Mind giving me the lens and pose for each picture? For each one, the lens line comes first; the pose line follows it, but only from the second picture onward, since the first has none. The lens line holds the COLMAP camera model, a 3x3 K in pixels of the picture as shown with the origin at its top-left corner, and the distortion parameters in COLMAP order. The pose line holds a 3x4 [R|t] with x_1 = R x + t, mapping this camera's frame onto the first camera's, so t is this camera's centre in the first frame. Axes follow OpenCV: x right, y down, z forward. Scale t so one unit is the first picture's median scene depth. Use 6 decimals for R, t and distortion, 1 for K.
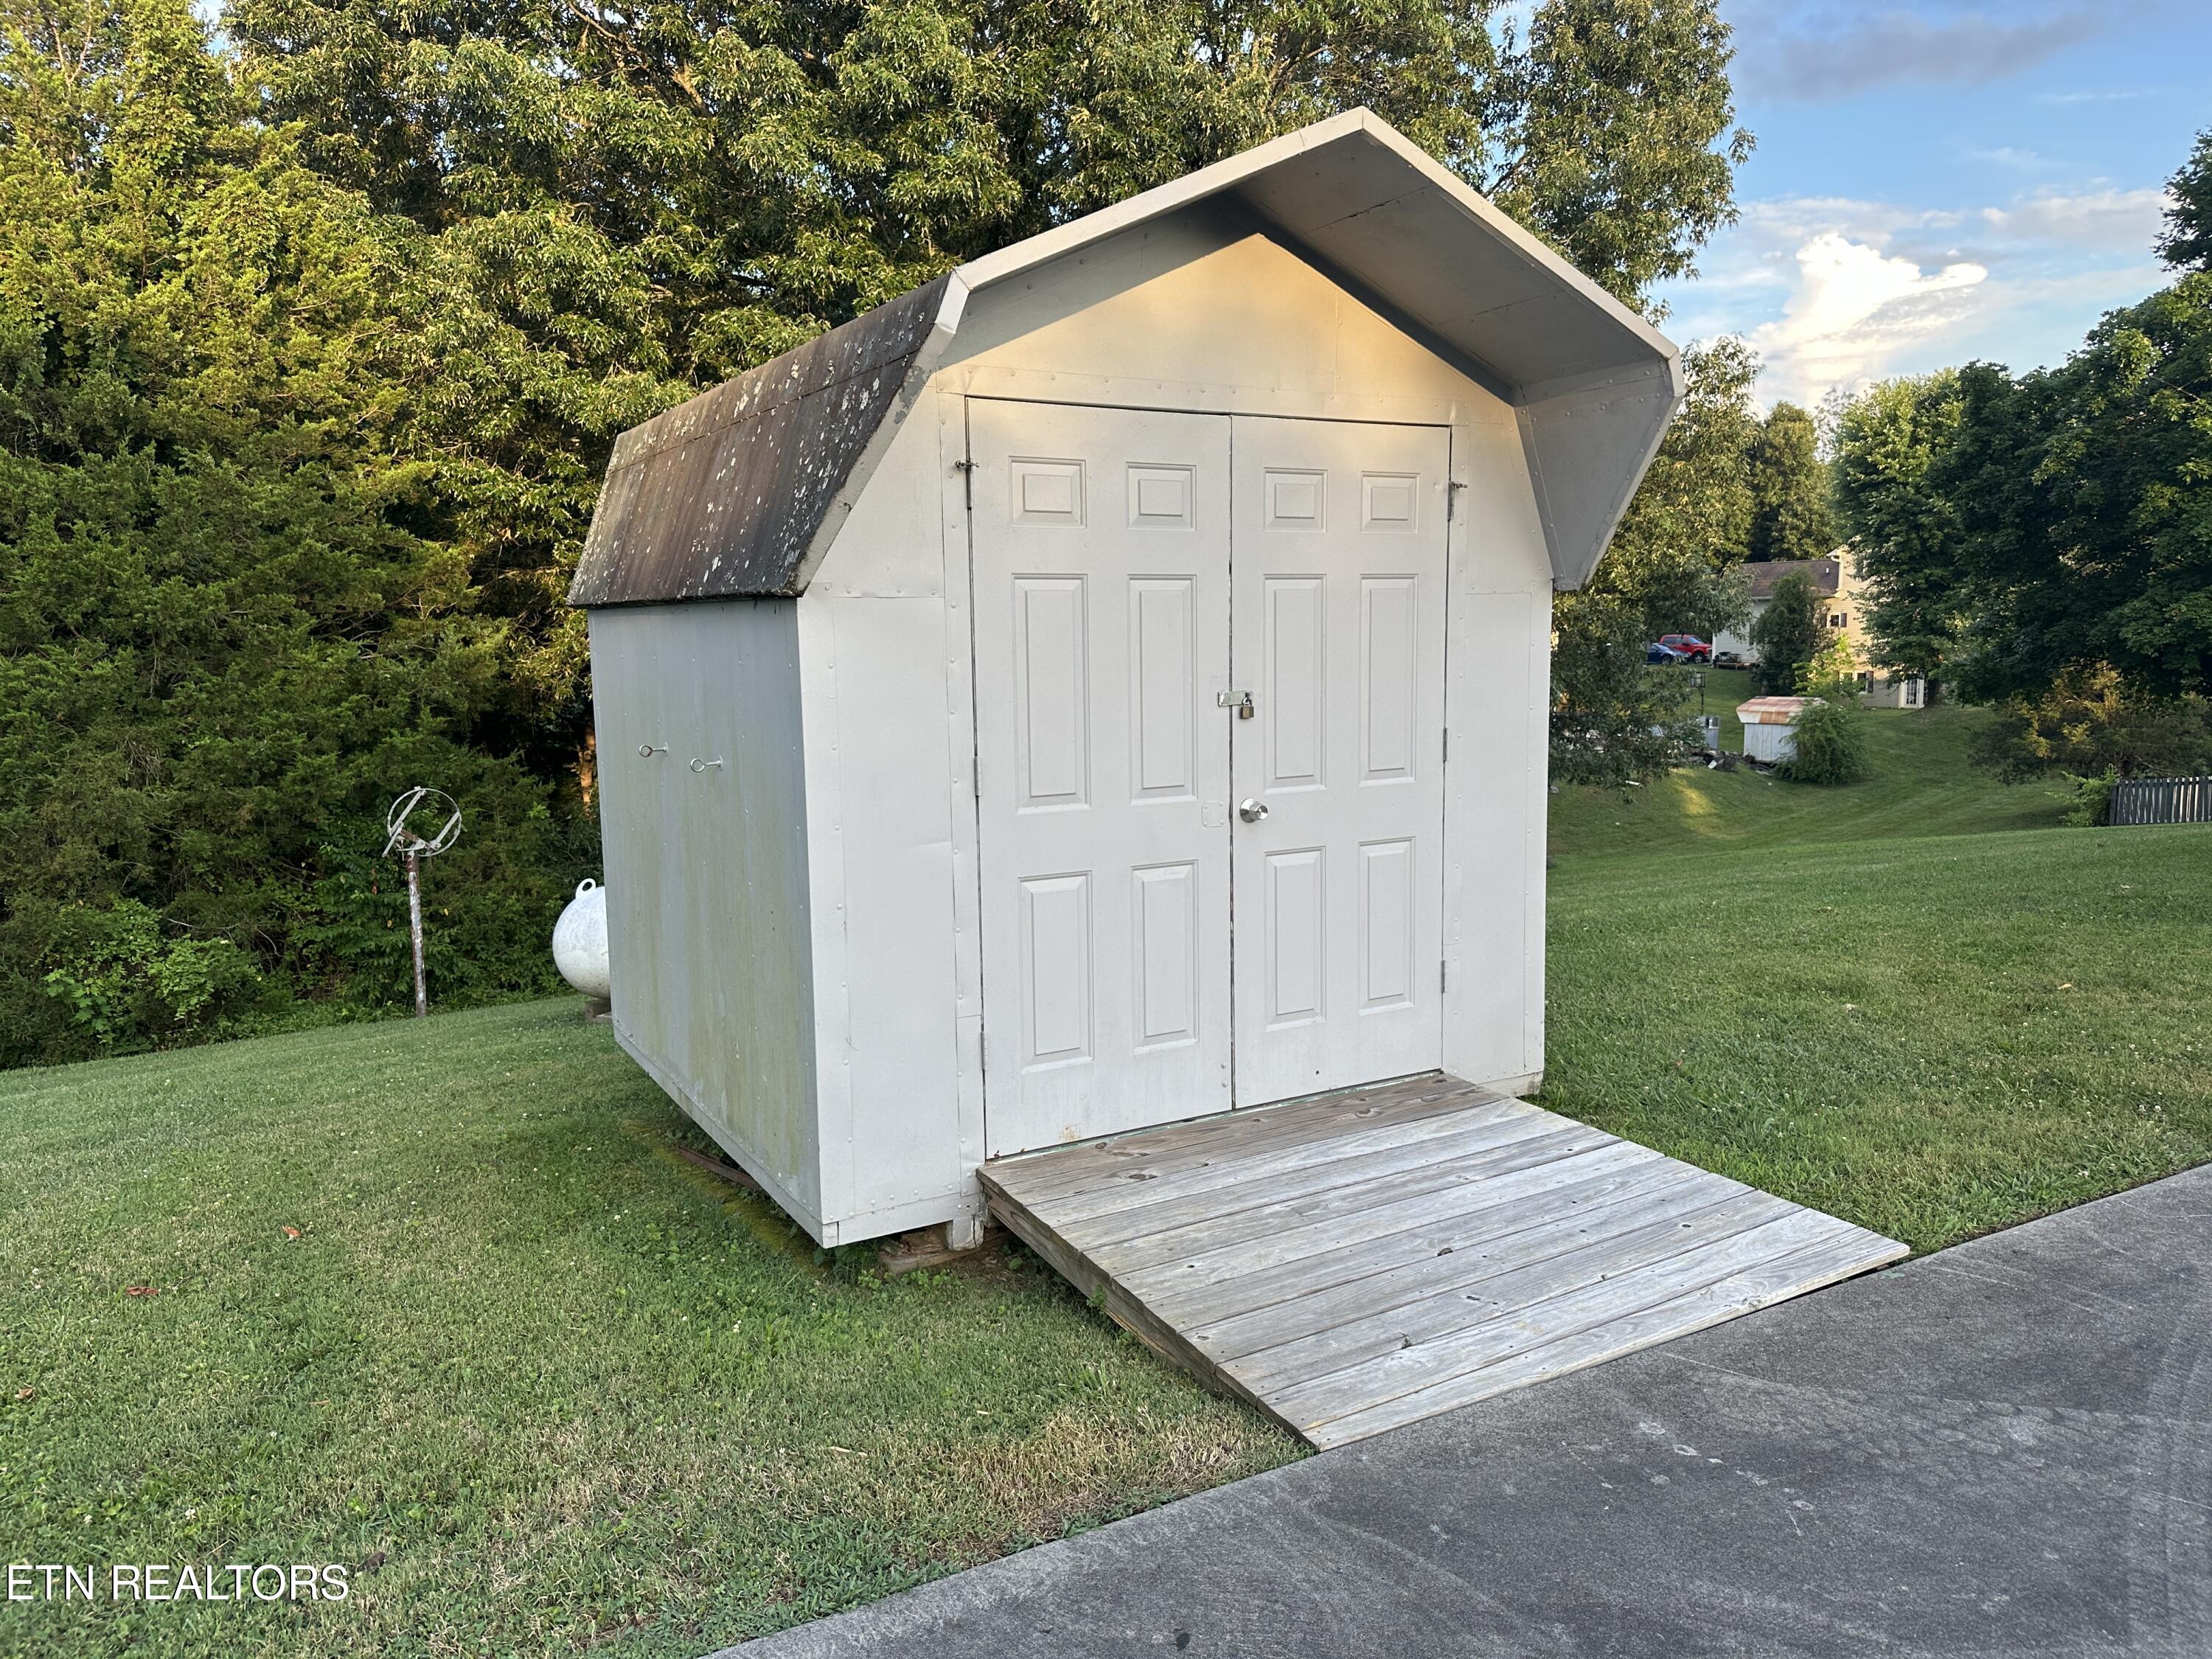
lens RADIAL K [[1557.8, 0, 1106.0], [0, 1557.8, 829.5], [0, 0, 1]] dist [0.022035, -0.029481]
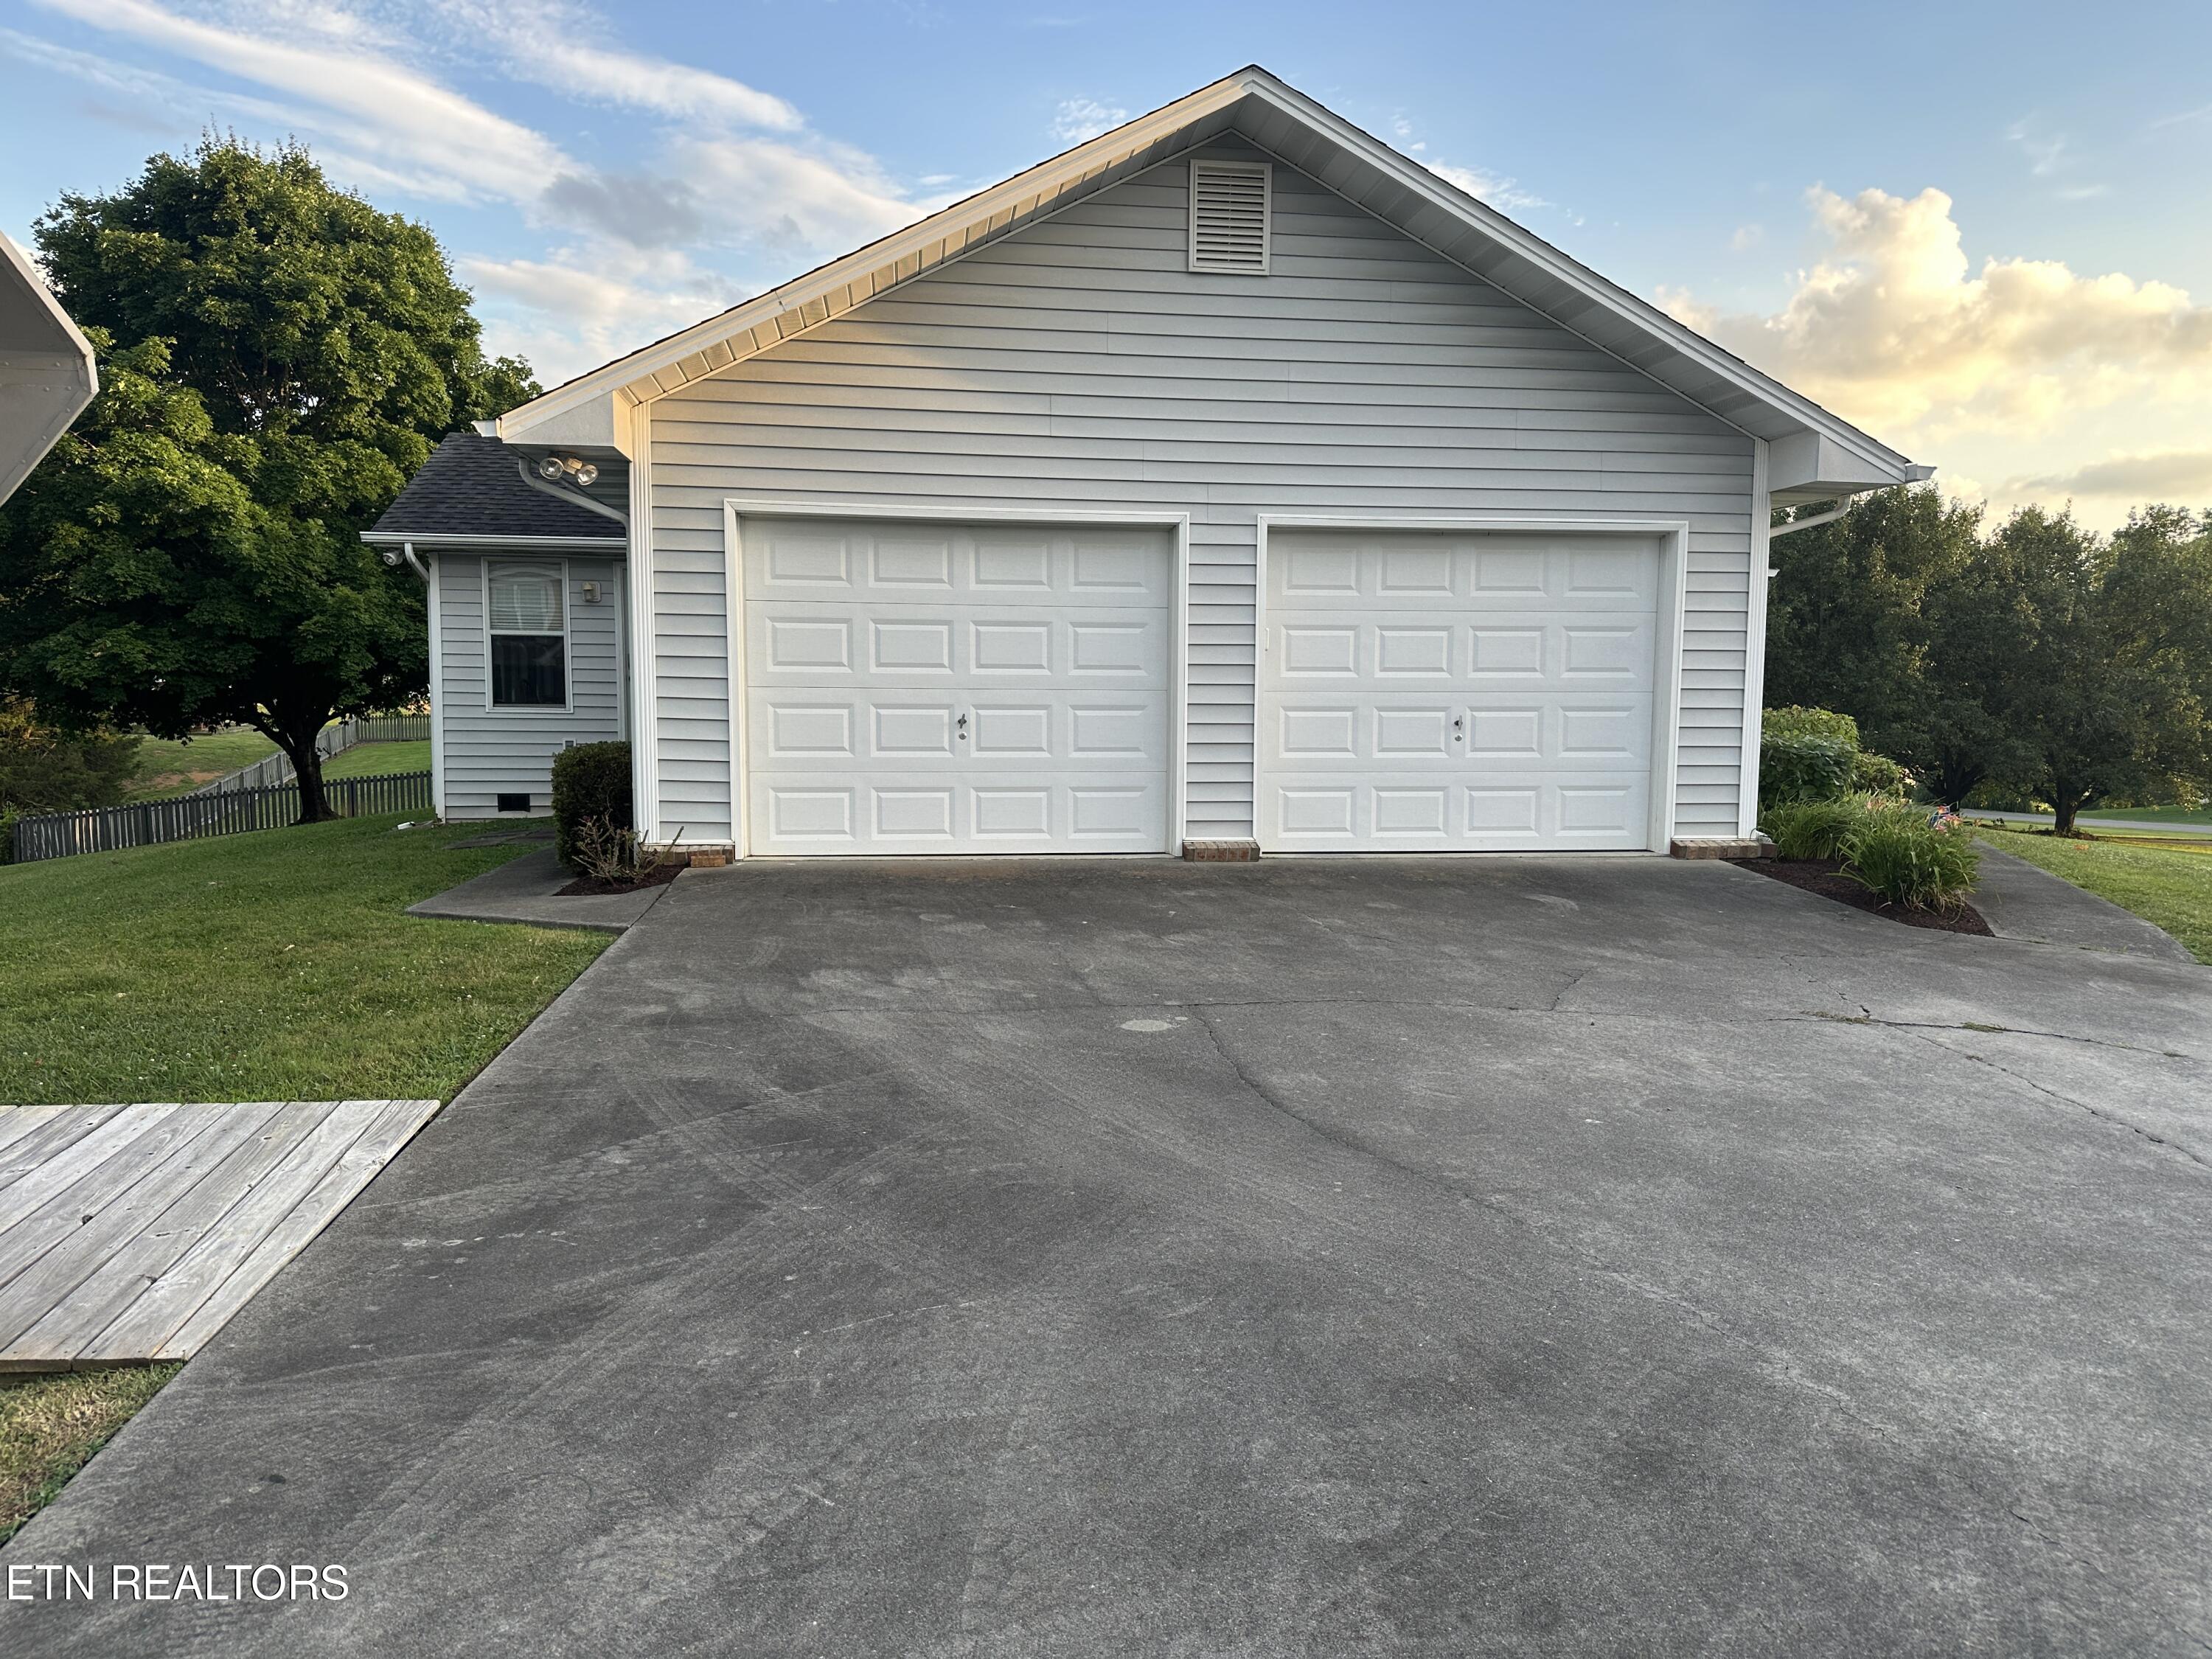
lens RADIAL K [[1557.8, 0, 1106.0], [0, 1557.8, 829.5], [0, 0, 1]] dist [0.022035, -0.029481]
pose [[0.356171, -0.076190, 0.931310, -0.565383], [0.100806, 0.993987, 0.042765, 0.055100], [-0.928967, 0.078650, 0.361709, 0.011050]]
